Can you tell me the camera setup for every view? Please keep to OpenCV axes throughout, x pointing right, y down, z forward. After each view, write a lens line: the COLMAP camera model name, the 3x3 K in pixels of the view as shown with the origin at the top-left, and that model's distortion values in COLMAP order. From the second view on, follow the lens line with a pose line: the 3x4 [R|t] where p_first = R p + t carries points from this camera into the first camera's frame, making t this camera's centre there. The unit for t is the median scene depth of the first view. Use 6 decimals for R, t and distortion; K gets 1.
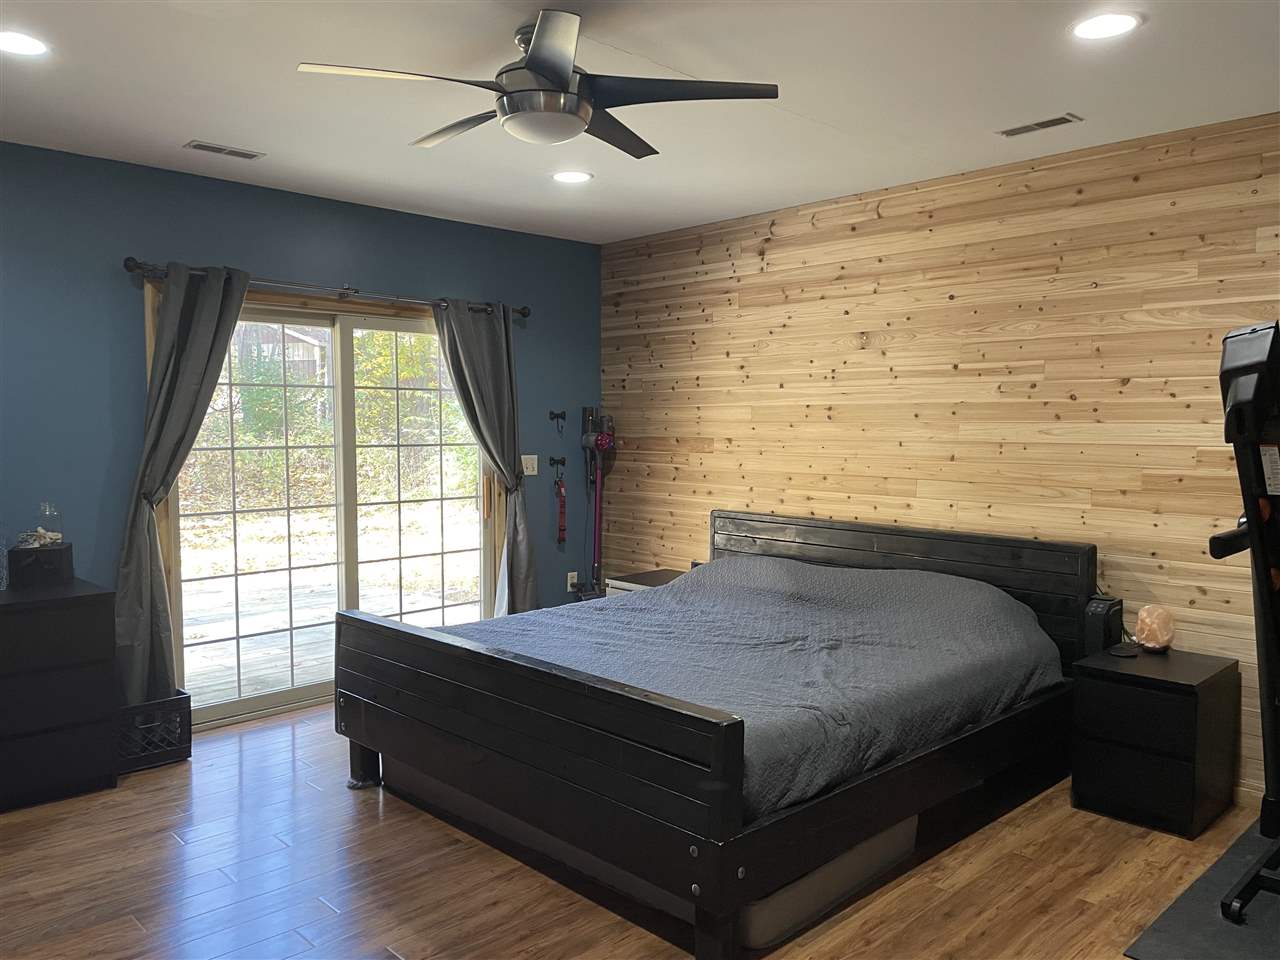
lens RADIAL K [[973.3, 0, 630.7], [0, 973.3, 485.9], [0, 0, 1]] dist [0.094164, -0.097180]
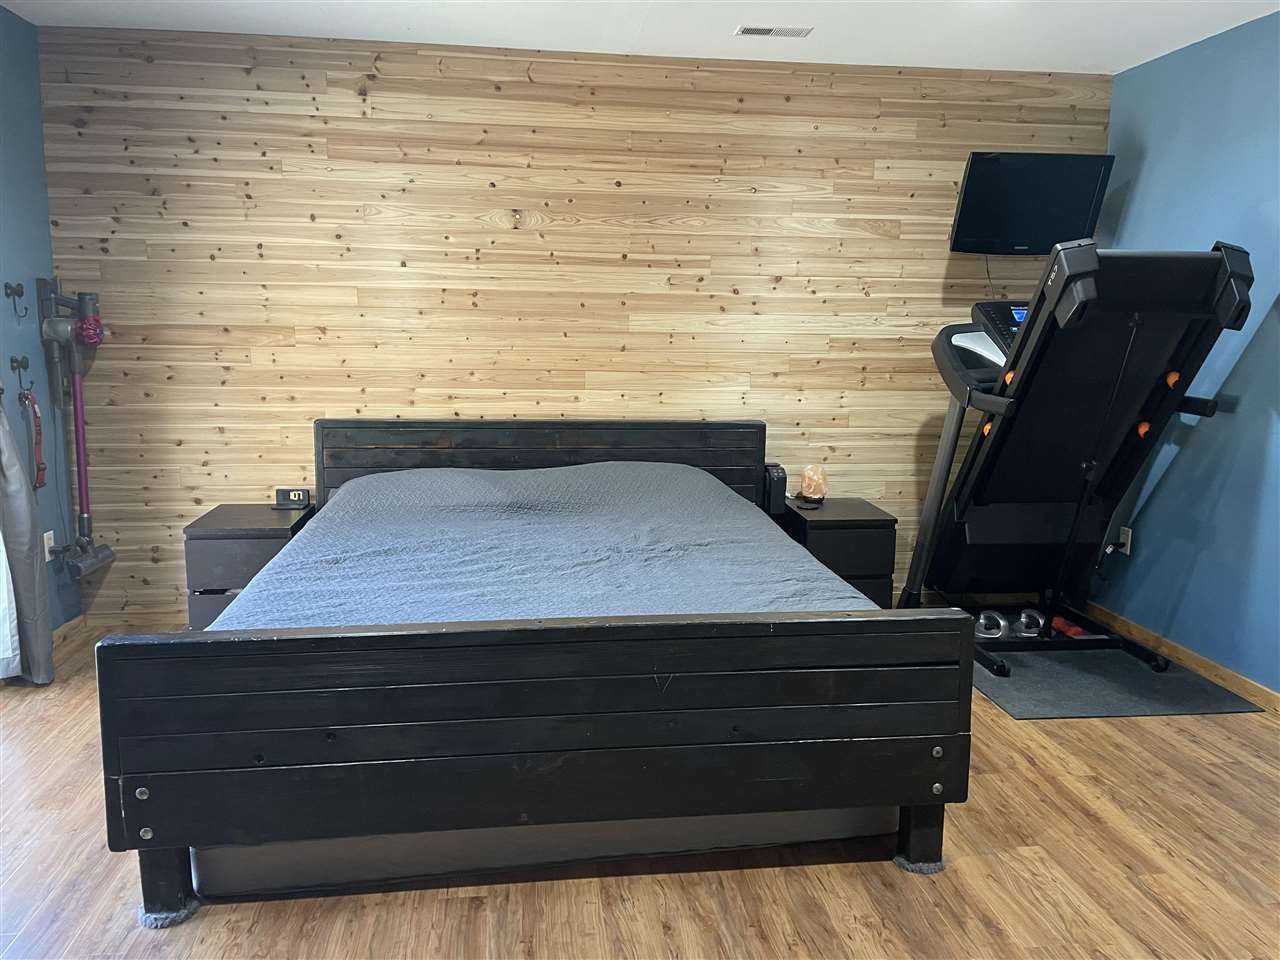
lens RADIAL K [[973.3, 0, 690.4], [0, 973.3, 479.0], [0, 0, 1]] dist [0.094164, -0.097180]
pose [[0.596404, -0.124858, 0.792914, -0.414193], [0.042200, 0.991339, 0.124362, -0.015532], [-0.801574, -0.040709, 0.596508, 0.312901]]
